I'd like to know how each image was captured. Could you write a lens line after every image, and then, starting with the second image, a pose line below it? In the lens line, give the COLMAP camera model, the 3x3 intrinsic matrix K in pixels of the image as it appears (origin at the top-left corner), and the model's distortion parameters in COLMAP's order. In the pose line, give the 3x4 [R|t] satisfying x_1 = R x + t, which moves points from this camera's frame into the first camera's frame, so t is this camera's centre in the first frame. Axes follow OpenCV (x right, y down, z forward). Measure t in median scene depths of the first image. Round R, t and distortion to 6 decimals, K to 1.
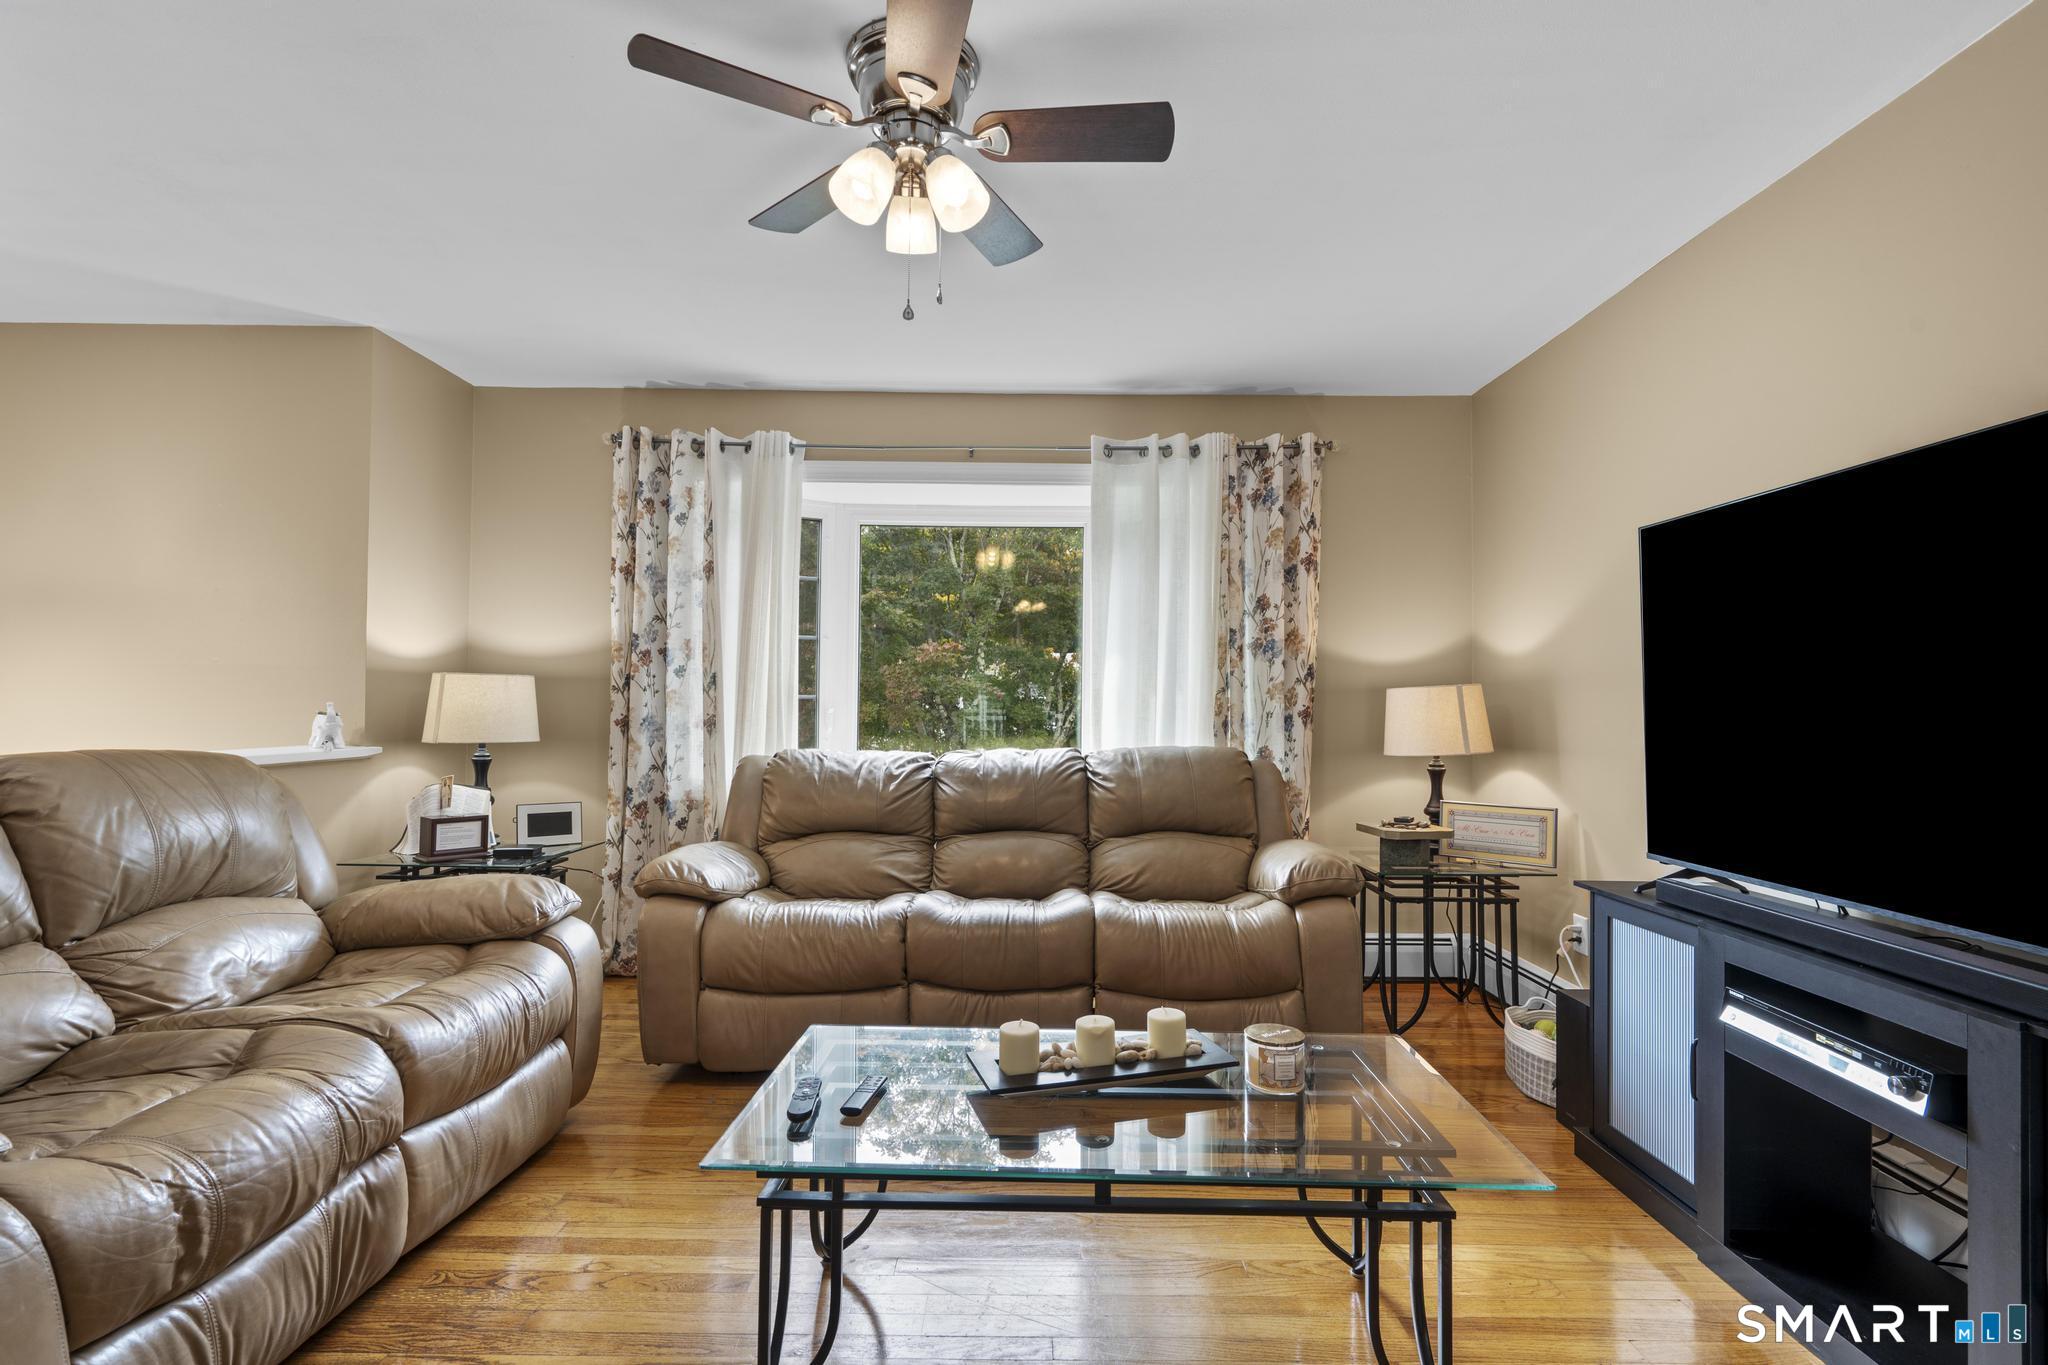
lens RADIAL K [[919.7, 0, 1027.5], [0, 919.7, 690.3], [0, 0, 1]] dist [-0.008075, 0.003861]
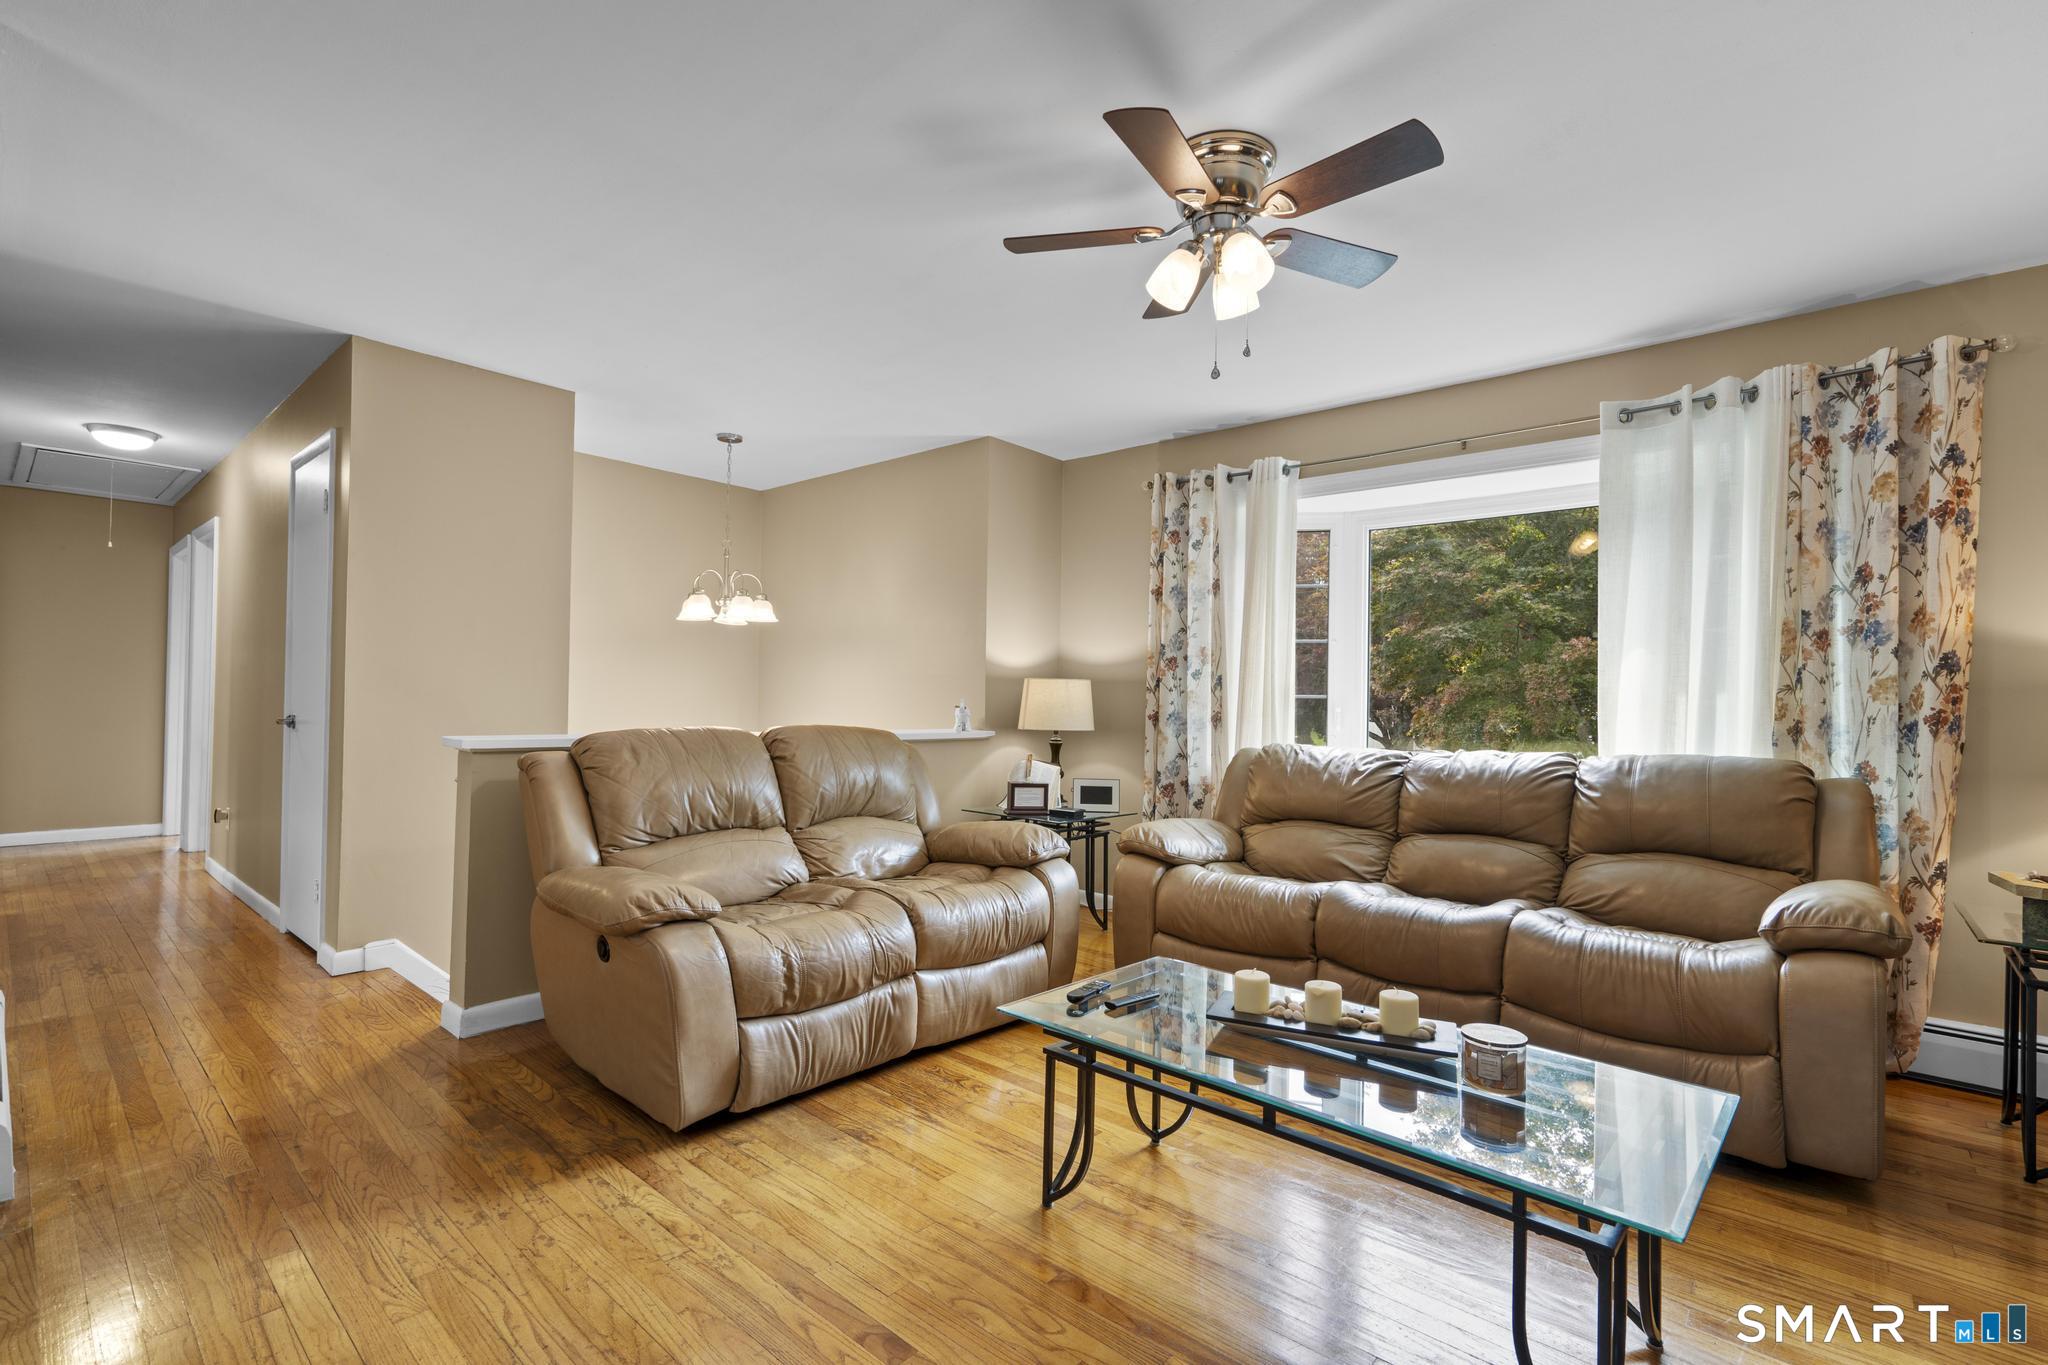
lens RADIAL K [[919.7, 0, 1026.3], [0, 919.7, 691.2], [0, 0, 1]] dist [-0.008075, 0.003861]
pose [[0.753236, -0.003041, -0.657743, 0.255917], [0.001638, 0.999995, -0.002748, 0.003666], [0.657748, 0.000993, 0.753237, -0.034844]]
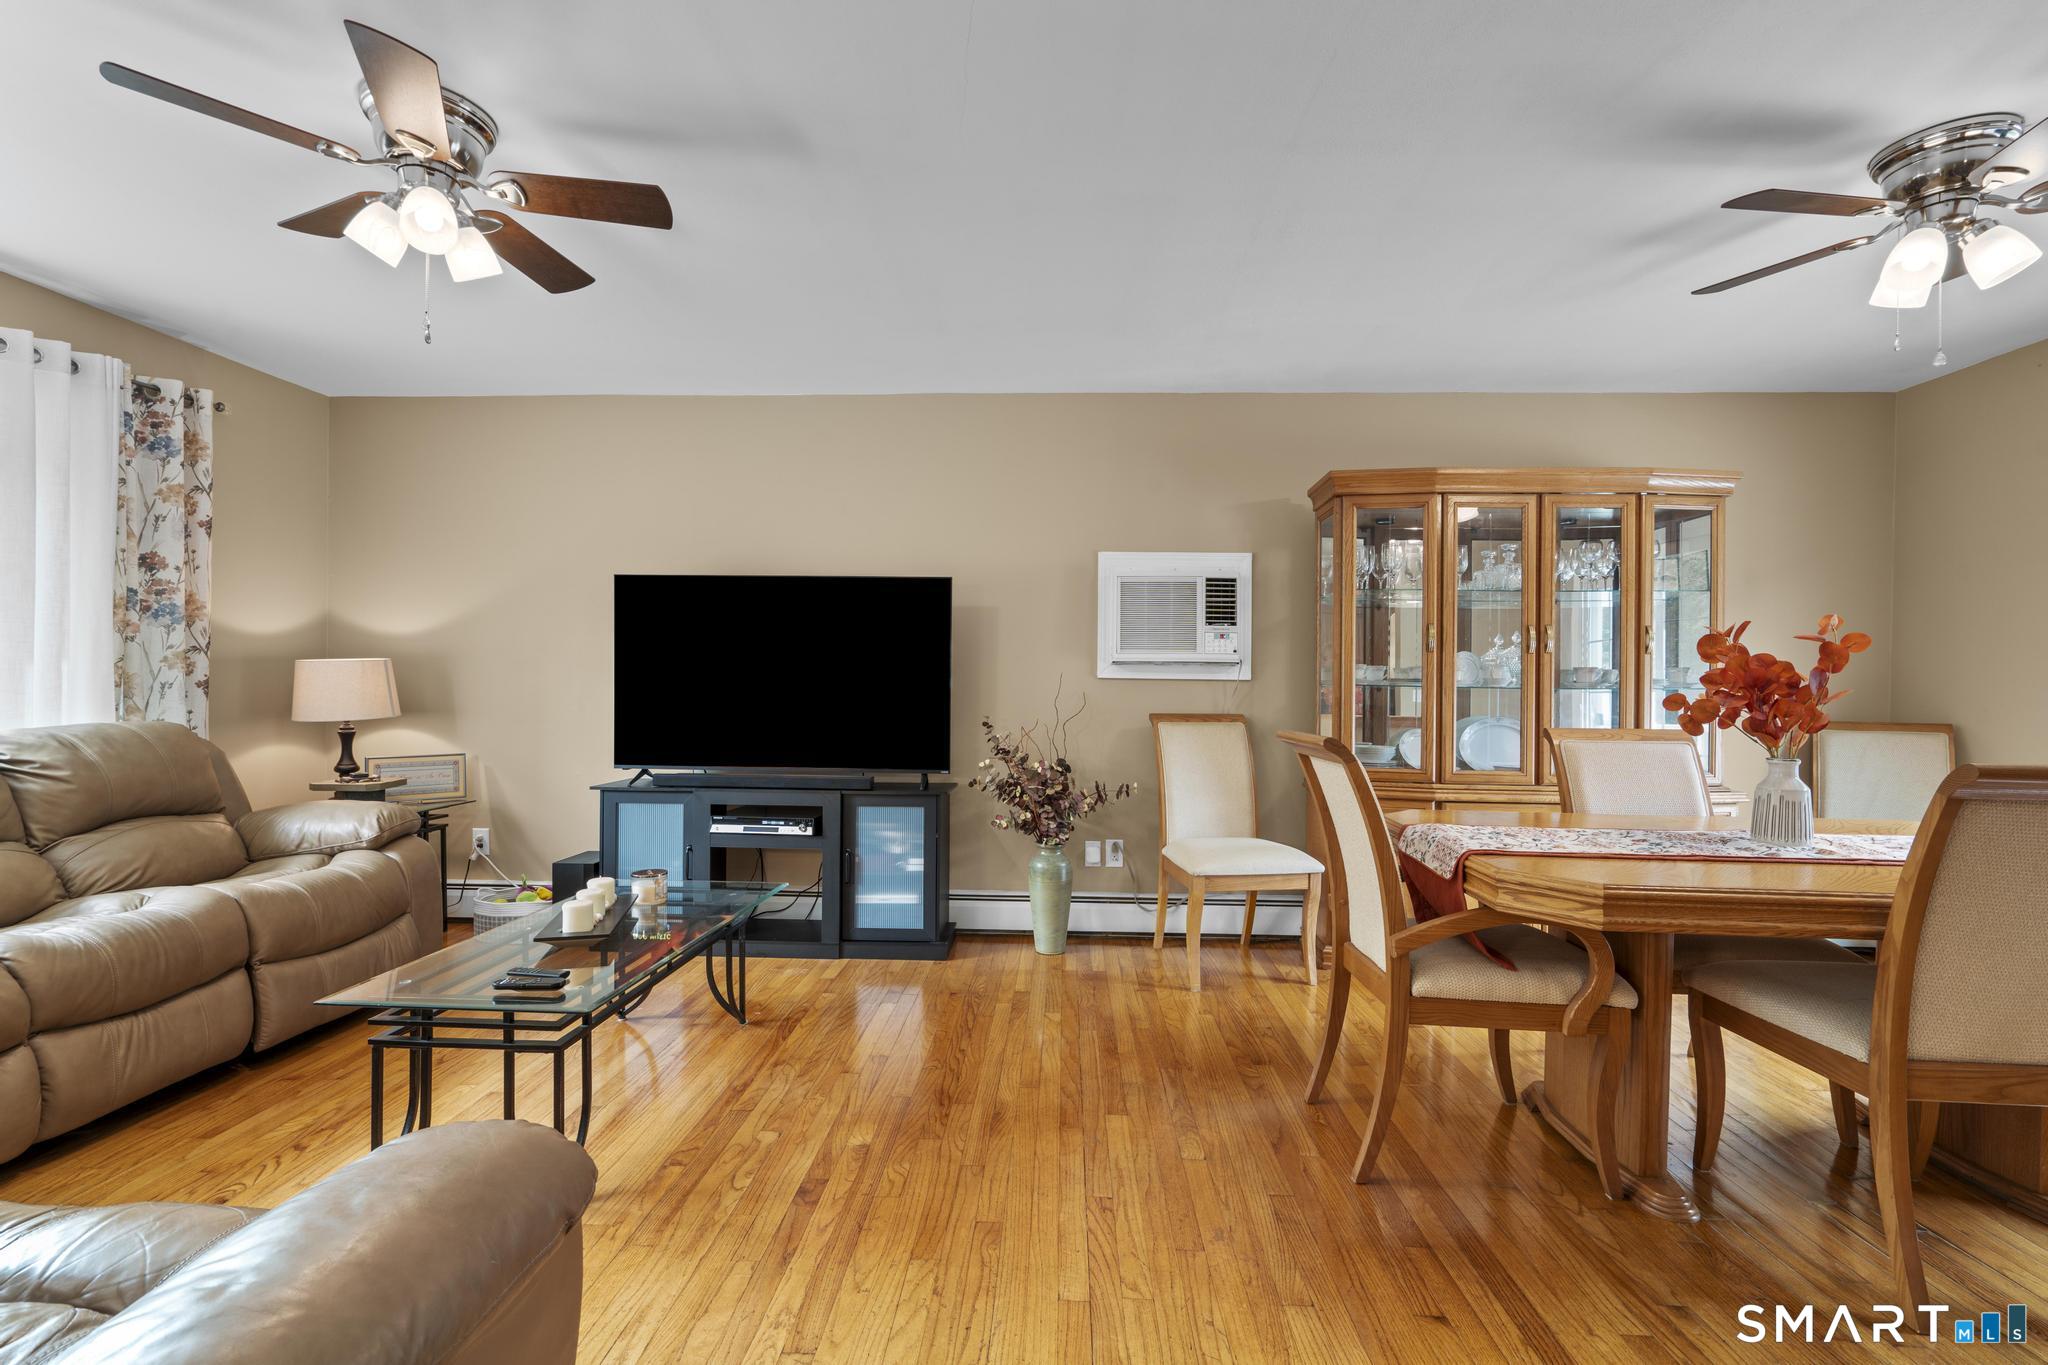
lens RADIAL K [[919.7, 0, 1029.6], [0, 919.7, 690.1], [0, 0, 1]] dist [-0.008075, 0.003861]
pose [[0.037381, -0.013850, 0.999205, -0.676599], [-0.027539, 0.999510, 0.014885, -0.006373], [-0.998922, -0.028073, 0.036981, 0.111906]]
